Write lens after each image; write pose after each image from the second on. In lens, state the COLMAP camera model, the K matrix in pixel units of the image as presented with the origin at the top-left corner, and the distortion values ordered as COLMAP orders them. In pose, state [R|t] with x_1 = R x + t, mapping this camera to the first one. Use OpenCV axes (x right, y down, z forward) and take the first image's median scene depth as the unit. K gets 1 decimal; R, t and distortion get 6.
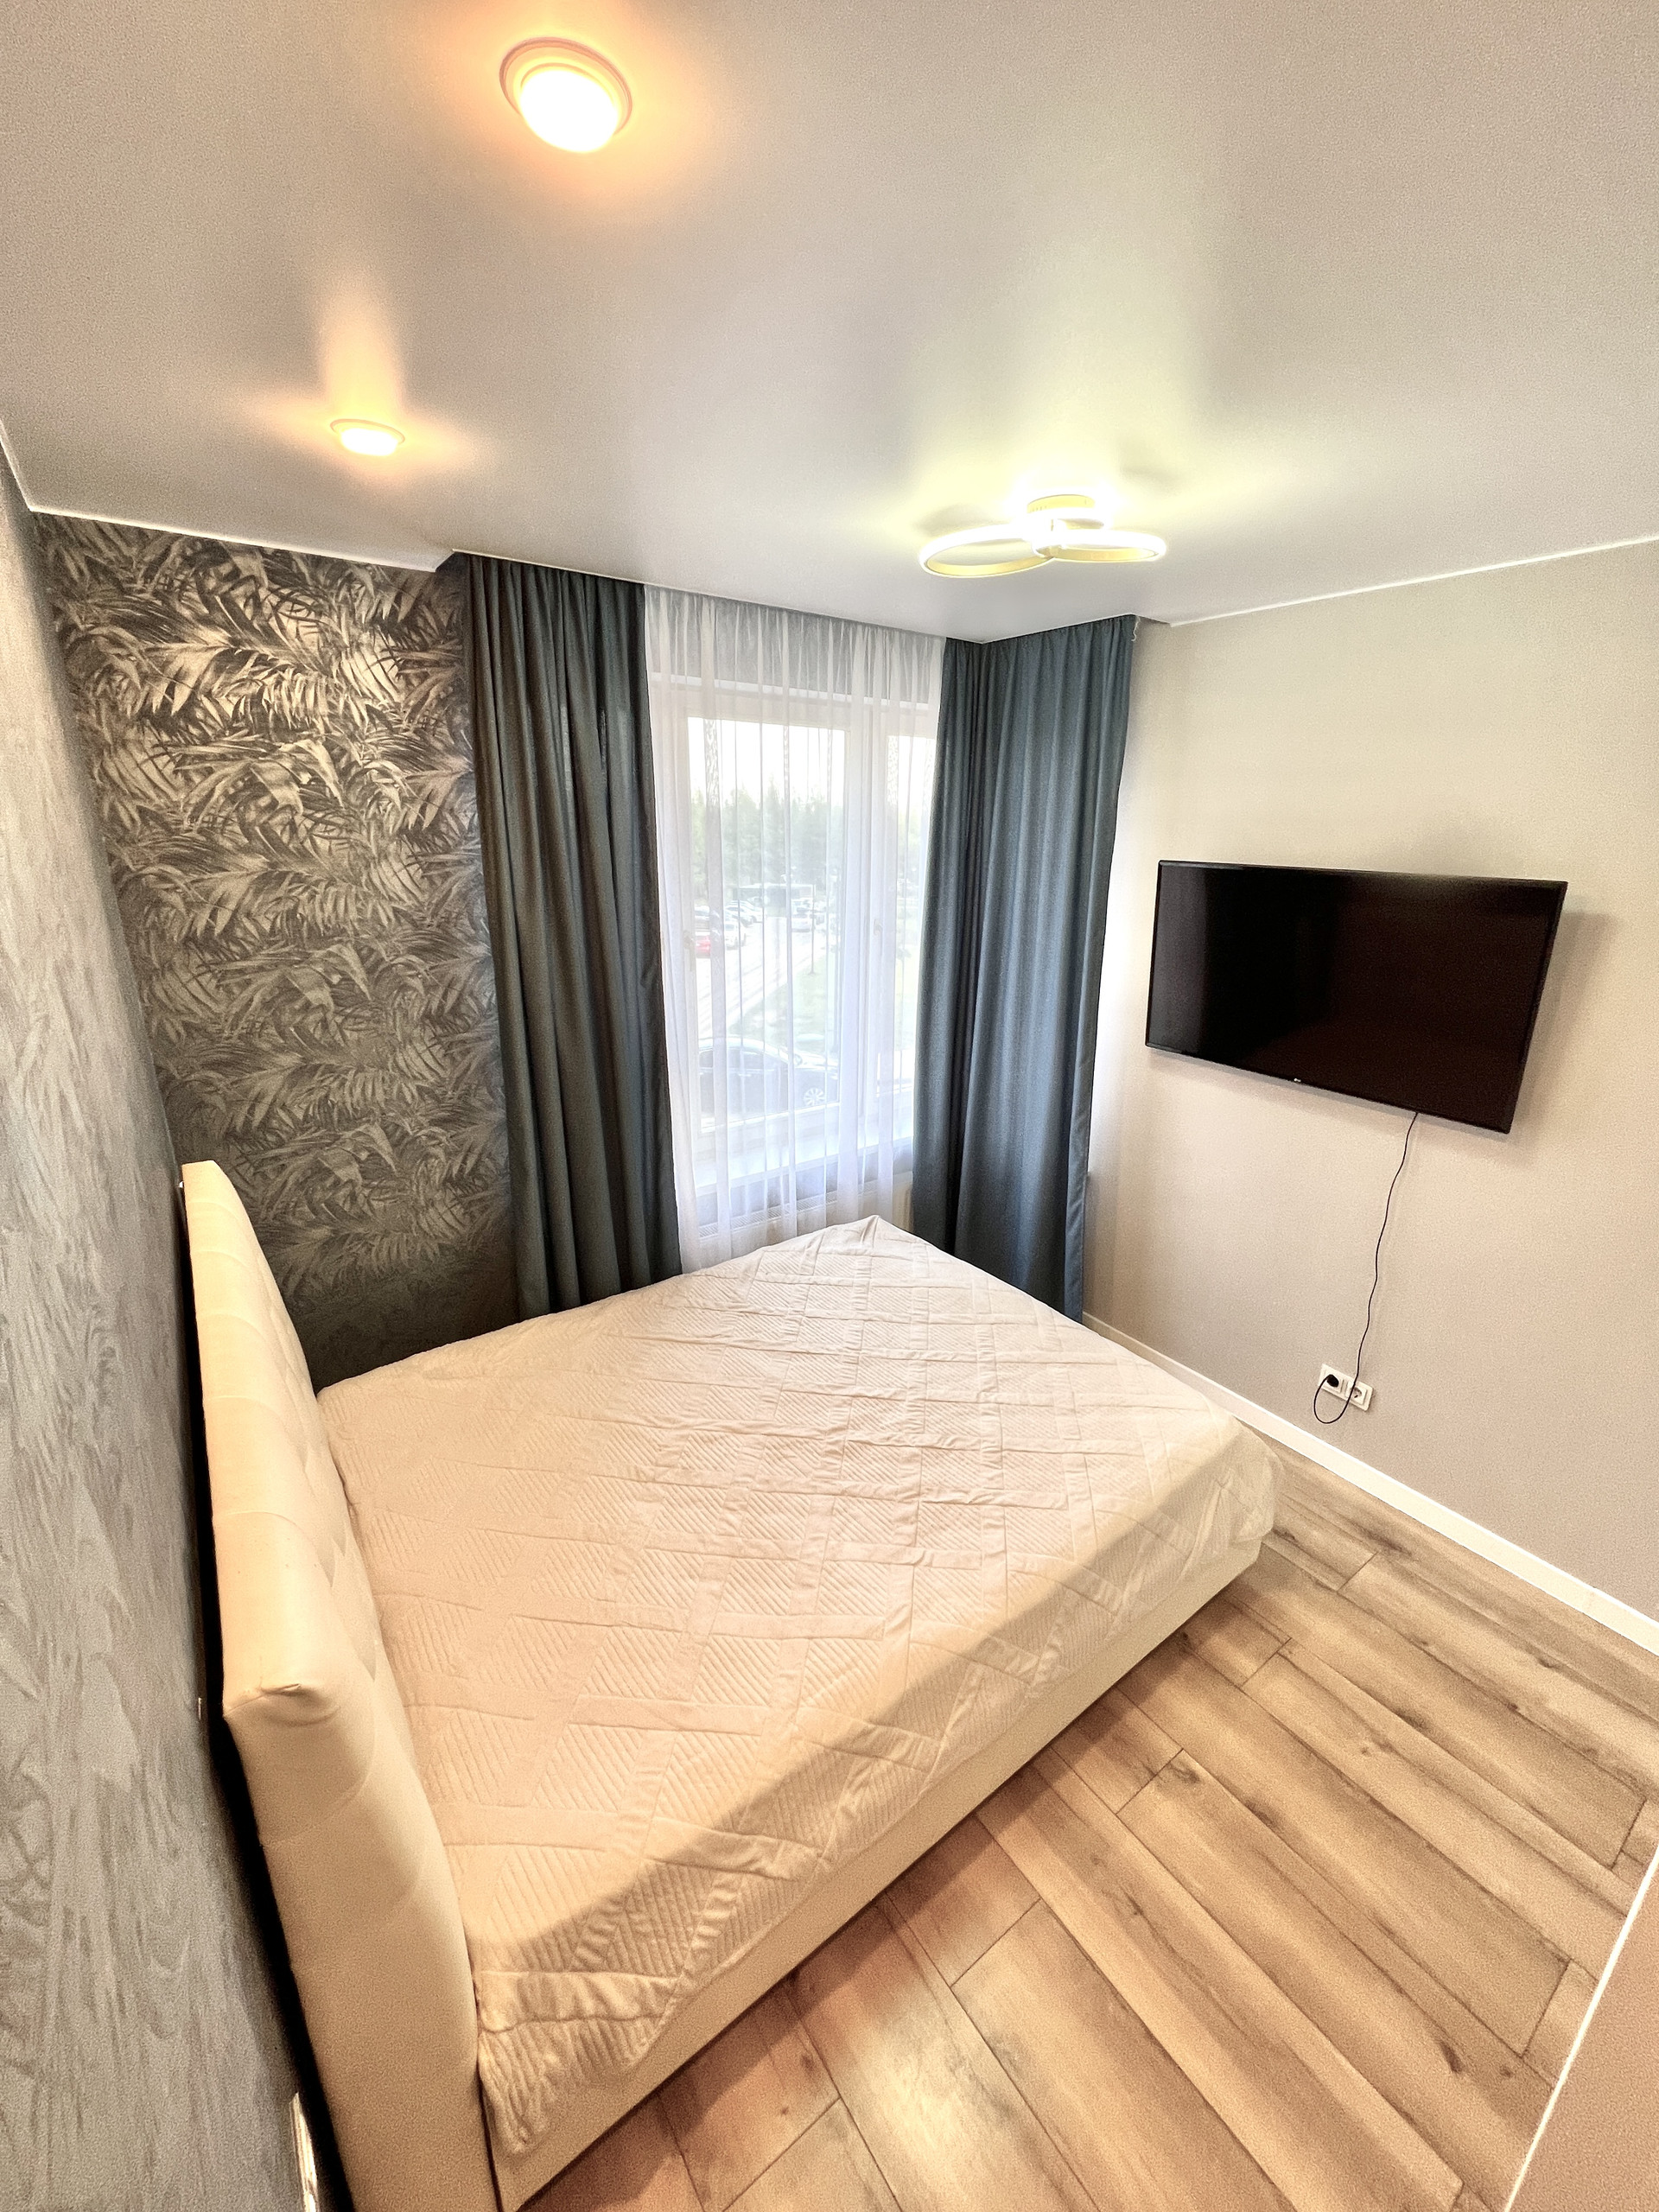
lens RADIAL K [[890.6, 0, 832.6], [0, 890.6, 1103.3], [0, 0, 1]] dist [-0.004212, 0.001120]
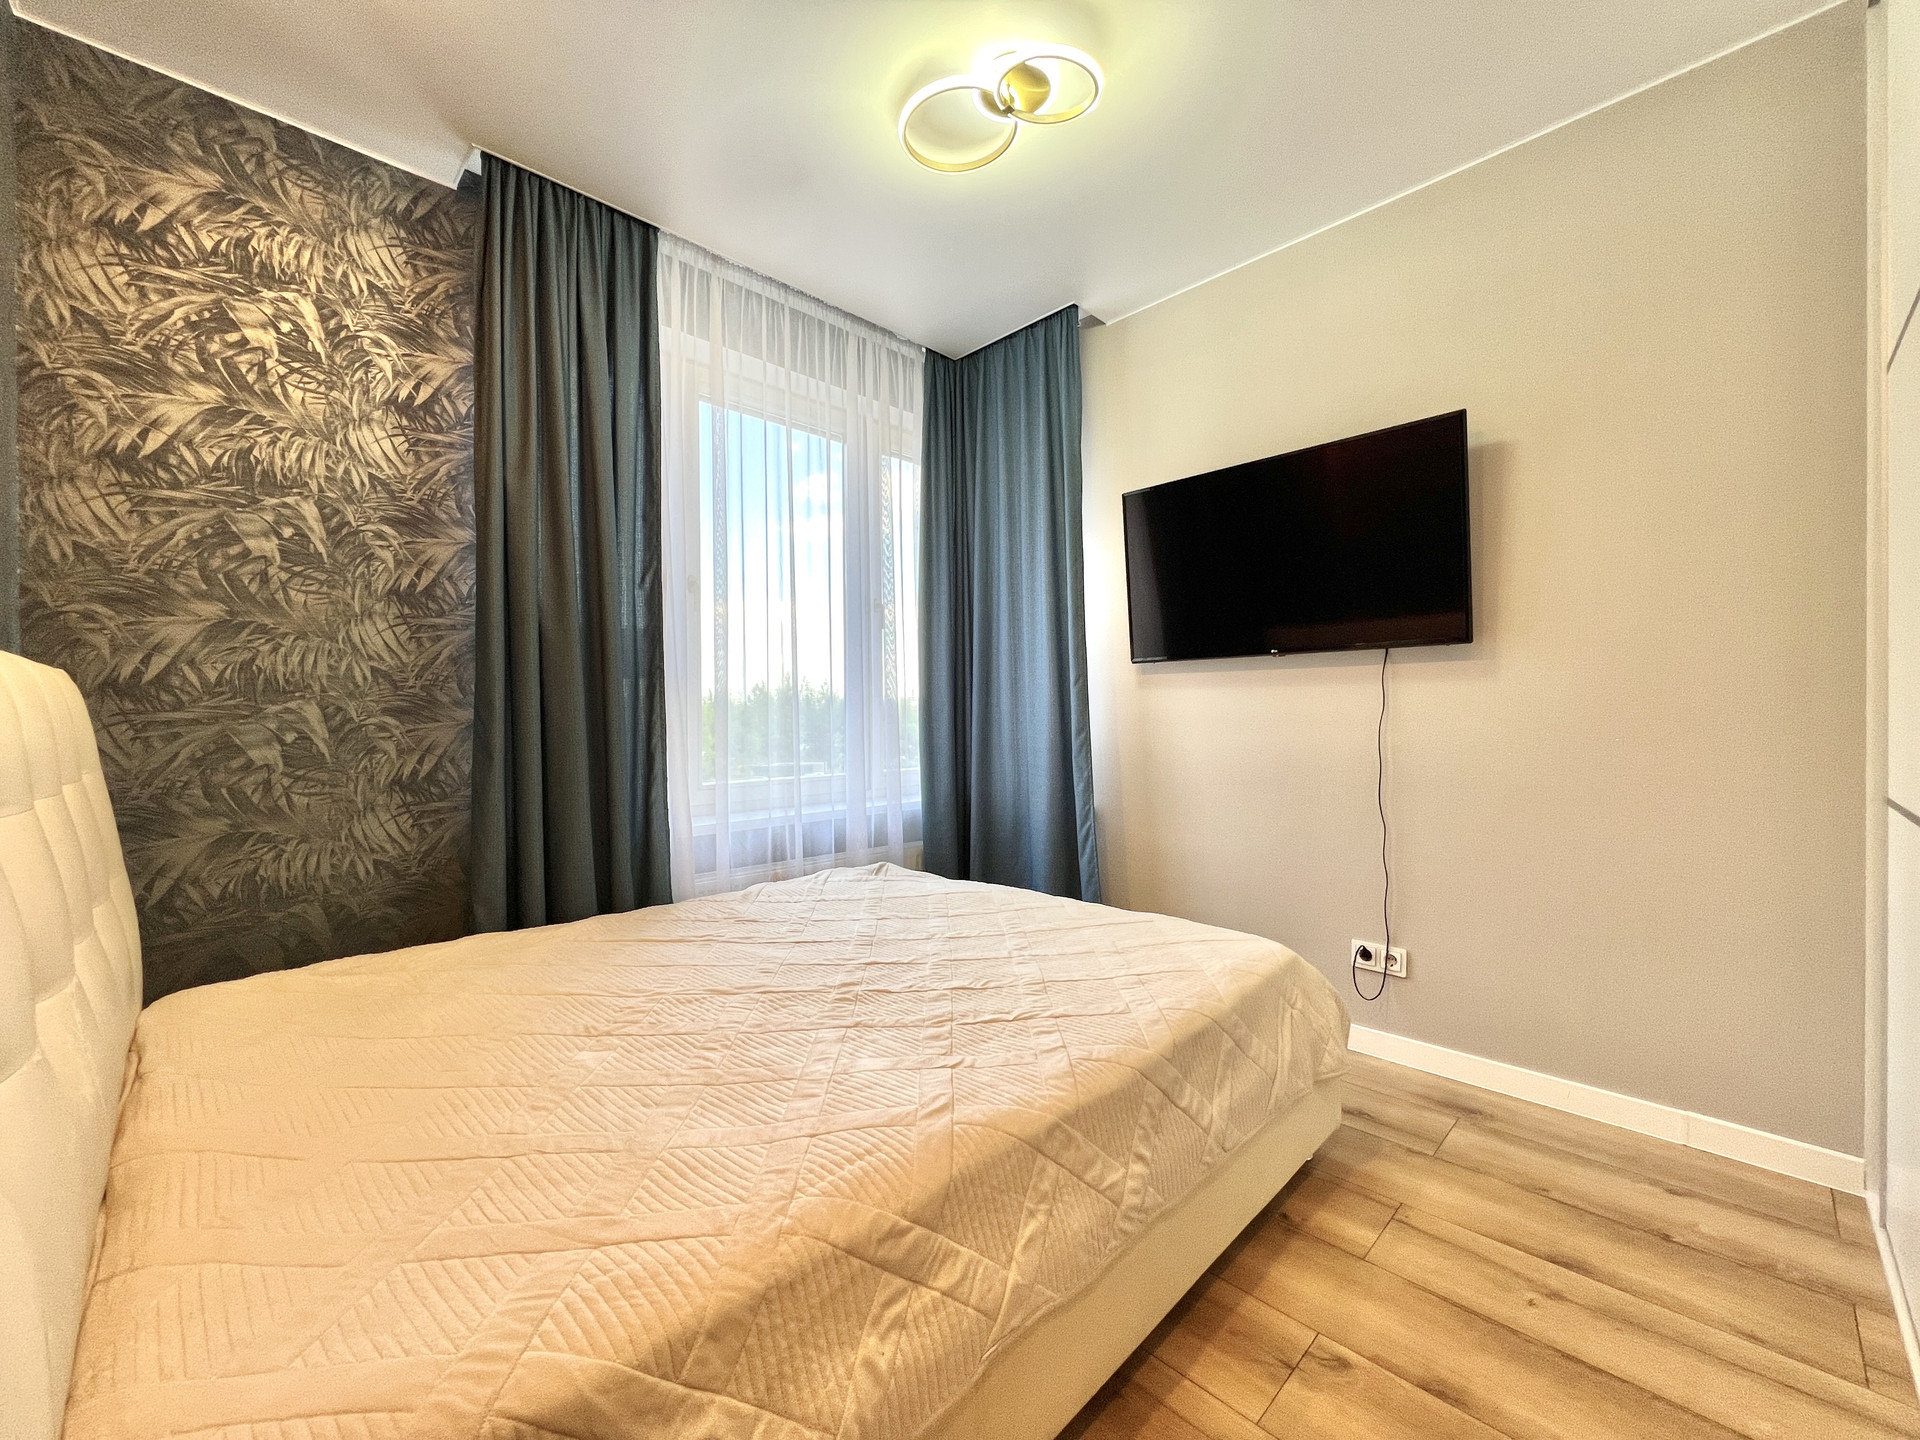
lens RADIAL K [[773.1, 0, 955.4], [0, 773.1, 715.7], [0, 0, 1]] dist [-0.004212, 0.001120]
pose [[0.988782, -0.024486, 0.147345, 0.003546], [0.067962, 0.952195, -0.297837, 0.358649], [-0.133008, 0.304509, 0.943177, 0.234307]]
